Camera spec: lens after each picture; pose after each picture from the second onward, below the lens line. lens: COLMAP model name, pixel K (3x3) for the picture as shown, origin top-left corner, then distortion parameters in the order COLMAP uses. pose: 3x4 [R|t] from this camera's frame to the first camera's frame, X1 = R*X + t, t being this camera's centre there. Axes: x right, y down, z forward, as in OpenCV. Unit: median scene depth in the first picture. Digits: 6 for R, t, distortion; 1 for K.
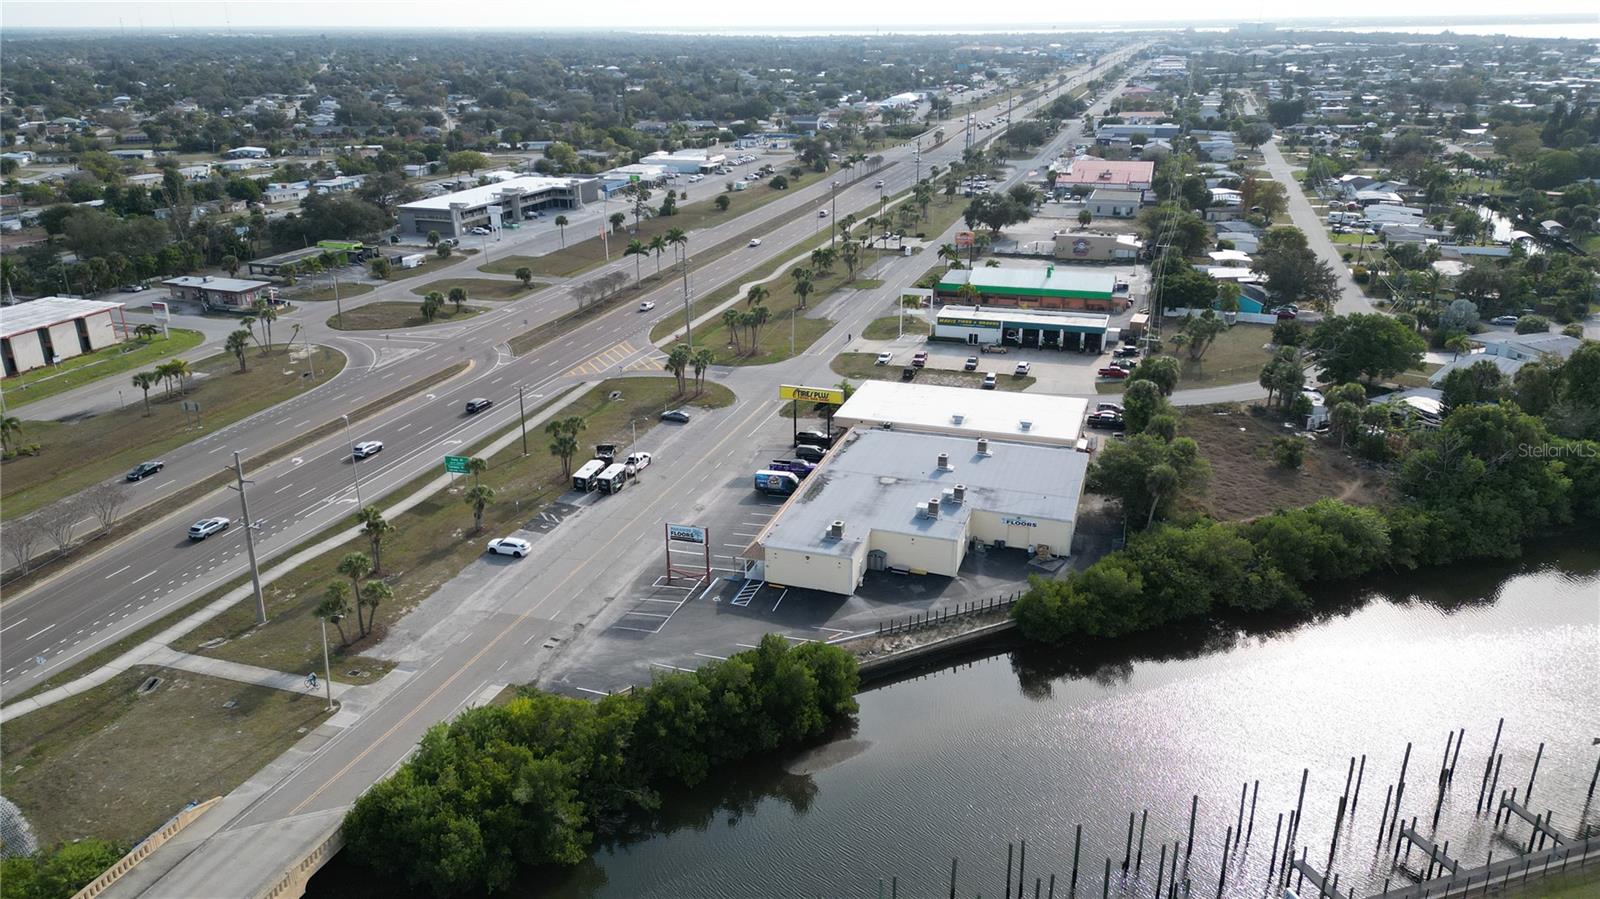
lens RADIAL K [[1110.9, 0, 795.7], [0, 1110.9, 451.3], [0, 0, 1]] dist [0.098969, -0.104614]
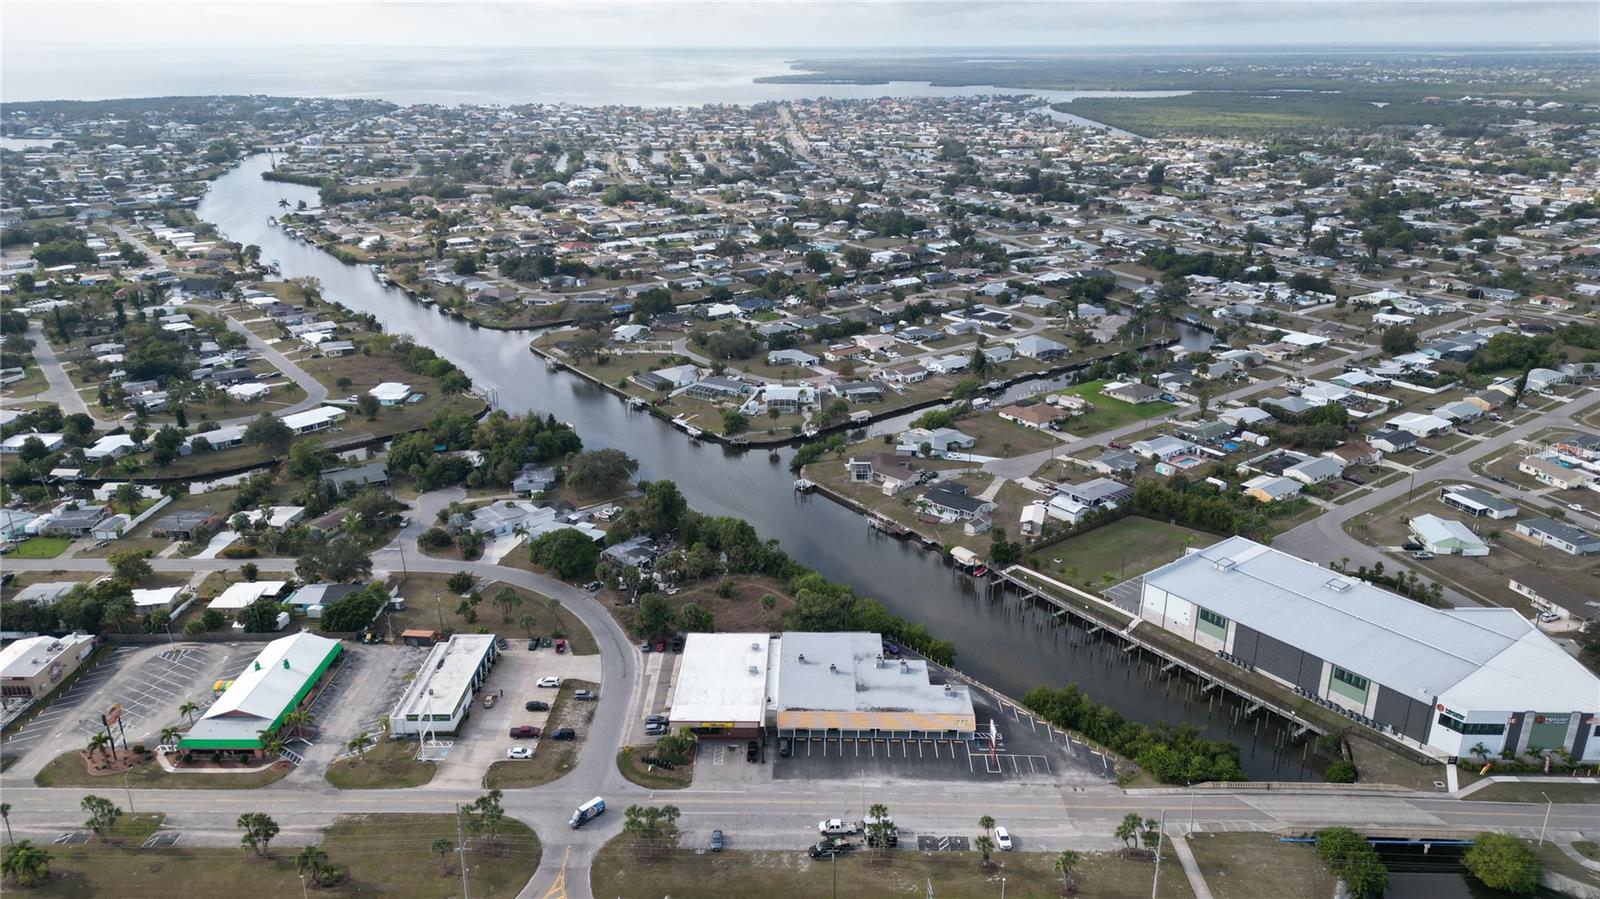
lens RADIAL K [[1110.9, 0, 795.7], [0, 1110.9, 451.3], [0, 0, 1]] dist [0.098969, -0.104614]
pose [[-0.300831, -0.323270, 0.897216, -1.201594], [0.341612, 0.841841, 0.417859, -0.948957], [-0.890394, 0.432205, -0.142819, 1.107680]]
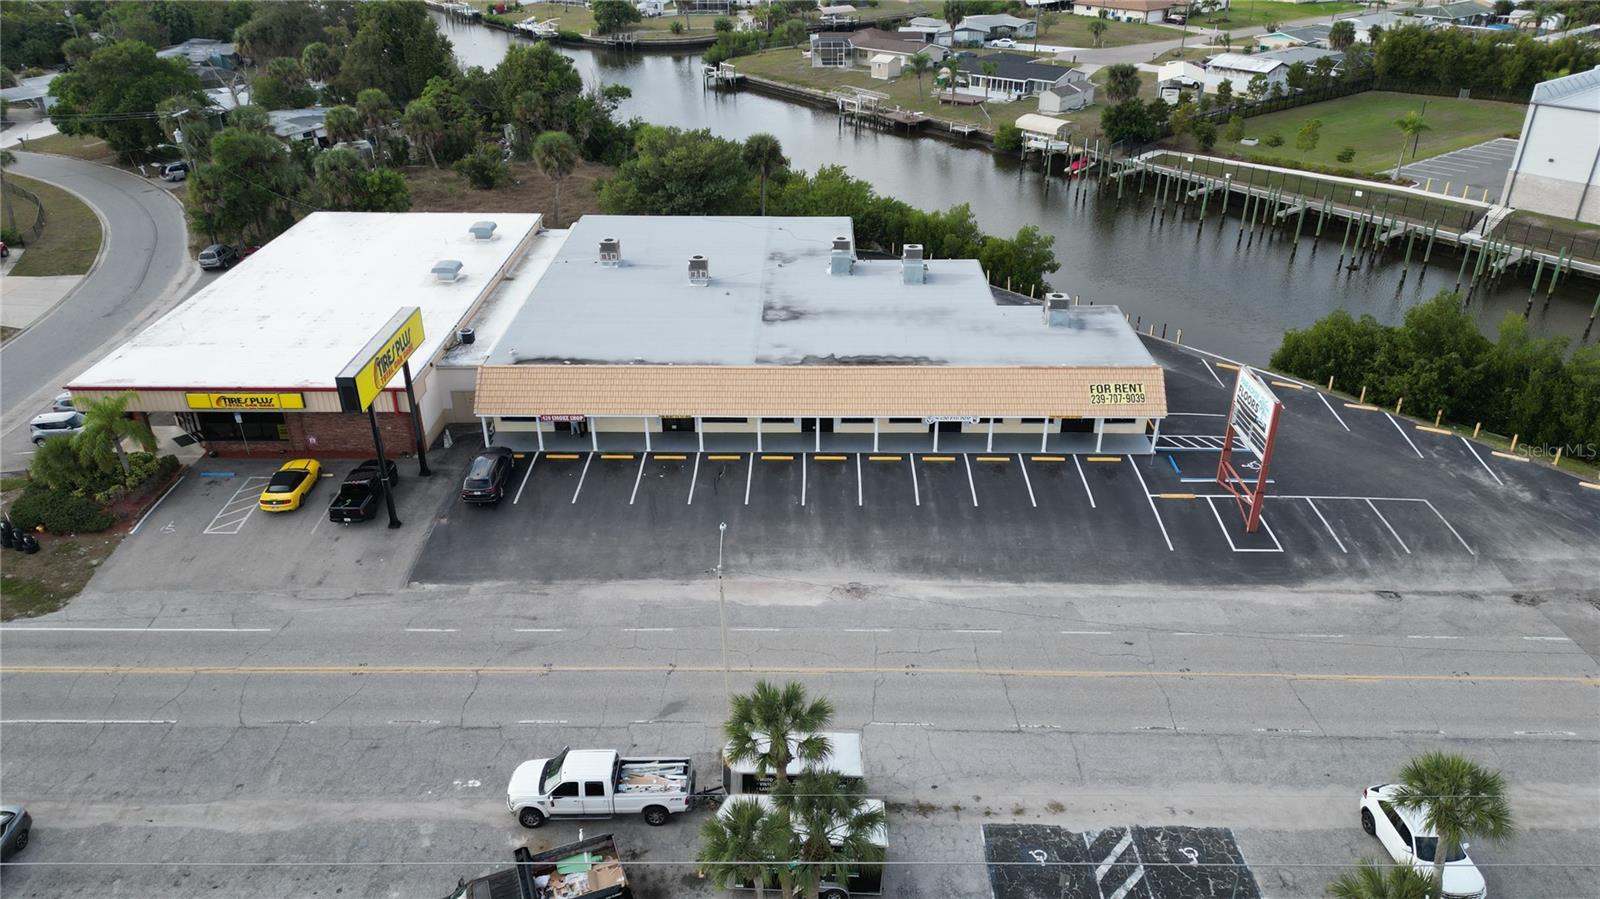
lens RADIAL K [[1110.9, 0, 795.7], [0, 1110.9, 451.3], [0, 0, 1]] dist [0.098969, -0.104614]
pose [[-0.303030, -0.434380, 0.848226, -0.370673], [0.346027, 0.779176, 0.522638, -0.184142], [-0.887941, 0.451883, -0.085806, 1.008235]]
